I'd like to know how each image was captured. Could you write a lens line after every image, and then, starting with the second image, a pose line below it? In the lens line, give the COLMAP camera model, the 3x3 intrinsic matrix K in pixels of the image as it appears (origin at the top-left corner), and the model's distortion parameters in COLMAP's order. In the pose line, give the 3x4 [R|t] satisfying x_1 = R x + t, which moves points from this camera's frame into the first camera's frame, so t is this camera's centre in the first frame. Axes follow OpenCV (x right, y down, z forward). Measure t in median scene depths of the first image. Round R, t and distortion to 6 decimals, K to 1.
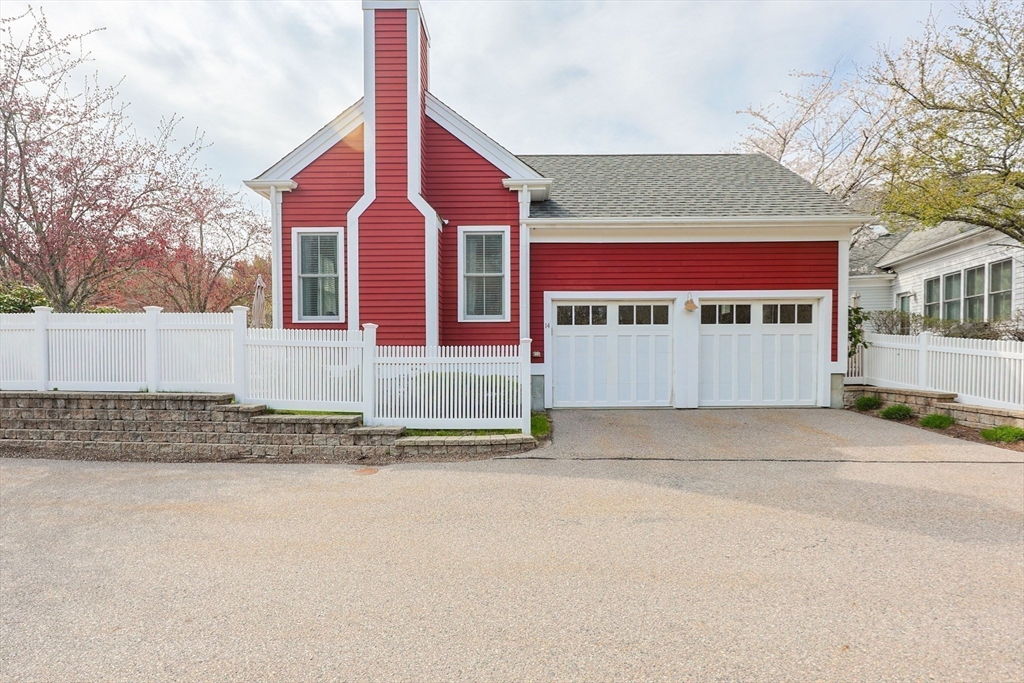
lens RADIAL K [[445.2, 0, 524.7], [0, 445.2, 343.7], [0, 0, 1]] dist [-0.000365, -0.000340]
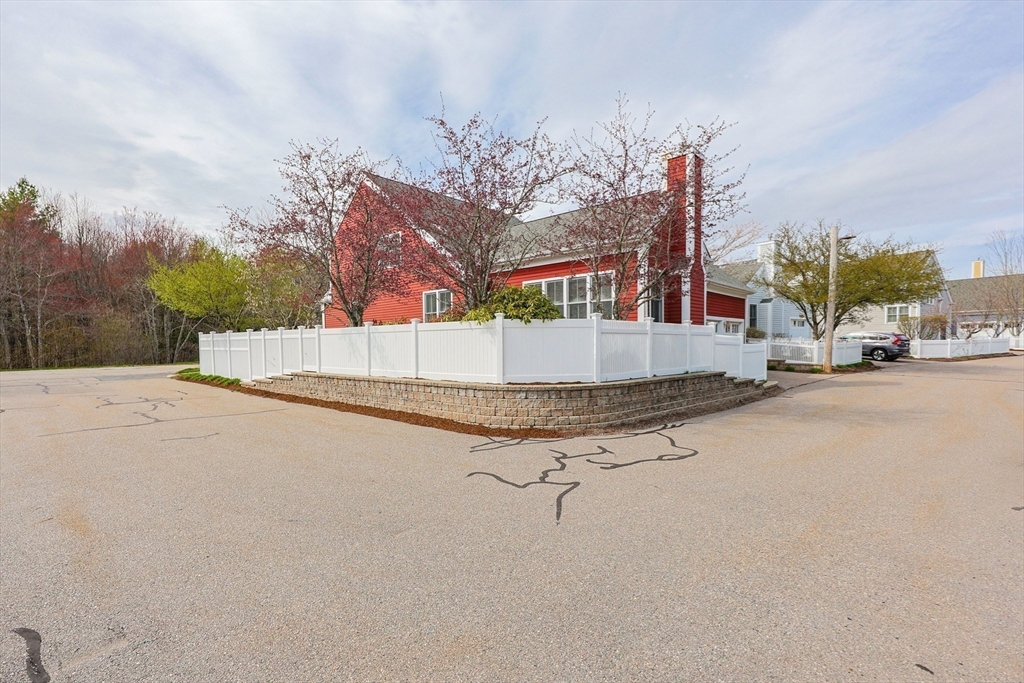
lens RADIAL K [[439.5, 0, 518.2], [0, 439.5, 342.6], [0, 0, 1]] dist [-0.002512, -0.000244]
pose [[0.689792, -0.005098, 0.723990, -1.800656], [0.008830, 0.999960, -0.001371, -0.004197], [-0.723954, 0.007338, 0.689809, 0.265186]]
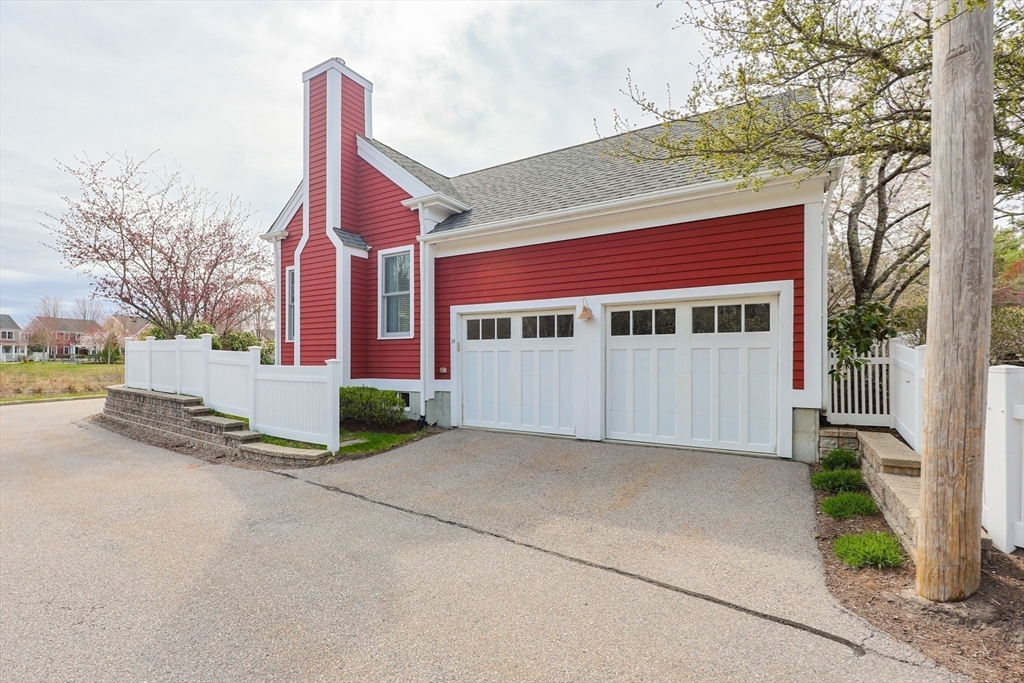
lens RADIAL K [[439.5, 0, 518.2], [0, 439.5, 342.6], [0, 0, 1]] dist [-0.002512, -0.000244]
pose [[0.870865, -0.014275, -0.491315, 0.651498], [0.008989, 0.999874, -0.013118, -0.023515], [0.491440, 0.007008, 0.870883, 0.234846]]
